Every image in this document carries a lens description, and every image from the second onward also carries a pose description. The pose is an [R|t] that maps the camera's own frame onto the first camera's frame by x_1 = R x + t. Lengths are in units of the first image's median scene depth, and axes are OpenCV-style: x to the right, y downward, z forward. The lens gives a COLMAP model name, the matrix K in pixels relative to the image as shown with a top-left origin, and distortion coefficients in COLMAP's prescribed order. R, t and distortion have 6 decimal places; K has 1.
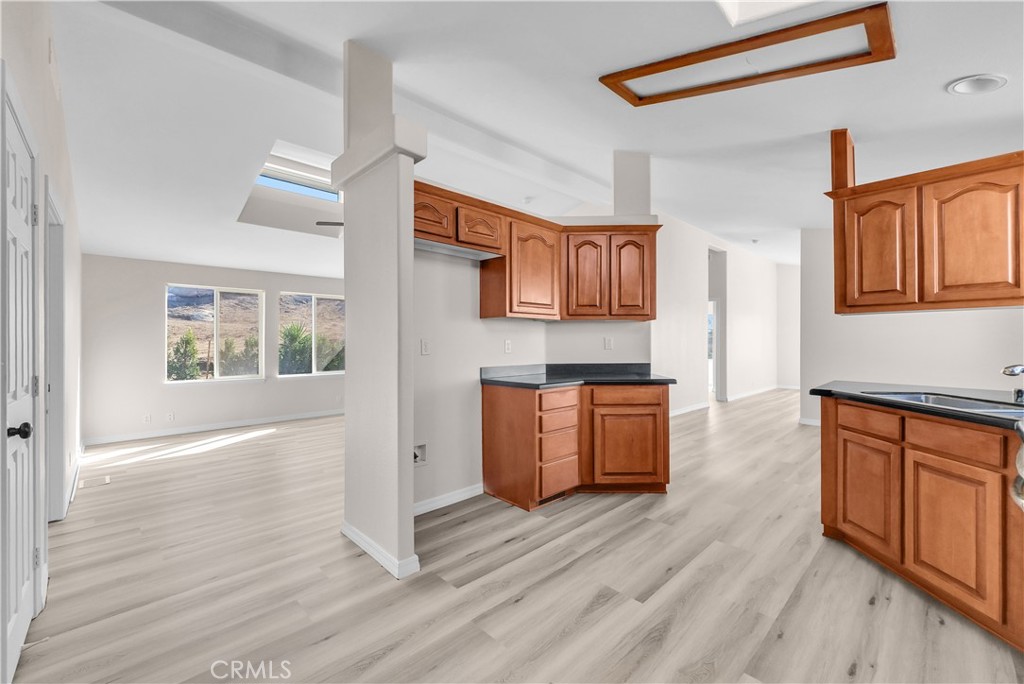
lens RADIAL K [[419.4, 0, 511.7], [0, 419.4, 341.0], [0, 0, 1]] dist [0.008112, -0.000487]
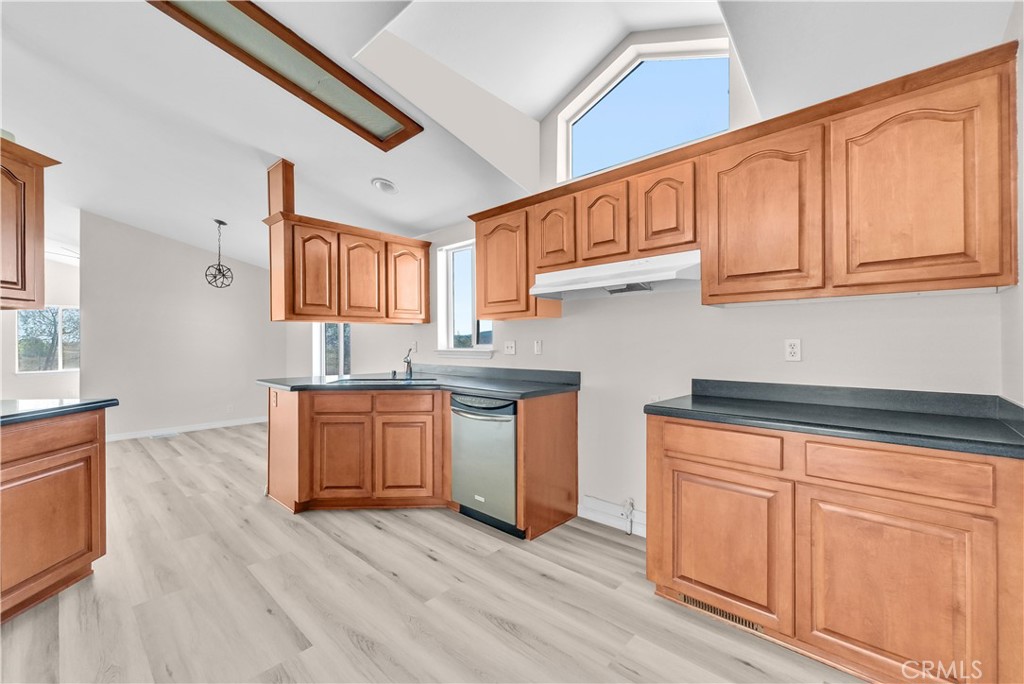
lens RADIAL K [[419.4, 0, 513.0], [0, 419.4, 342.5], [0, 0, 1]] dist [0.008112, -0.000487]
pose [[-0.057355, -0.000131, 0.998354, -0.470147], [0.005037, 0.999987, 0.000421, -0.000109], [-0.998341, 0.005053, -0.057353, 0.513138]]
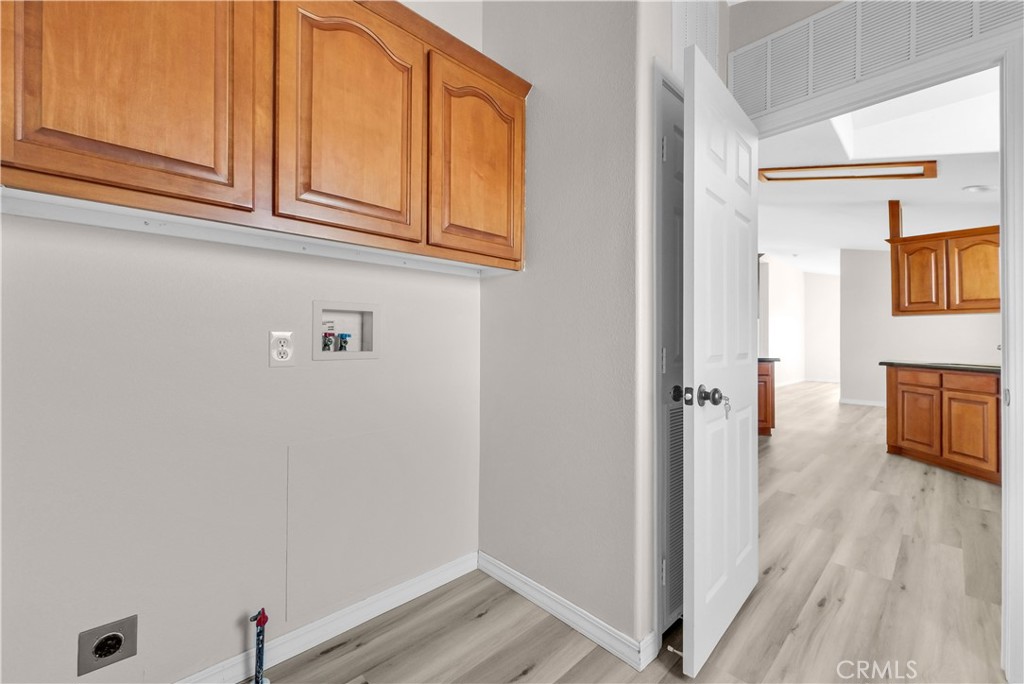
lens RADIAL K [[419.4, 0, 510.0], [0, 419.4, 332.4], [0, 0, 1]] dist [0.008112, -0.000487]
pose [[0.999915, 0.012764, -0.002836, -0.765988], [-0.012812, 0.999759, -0.017826, 0.051837], [0.002608, 0.017861, 0.999837, -0.681454]]
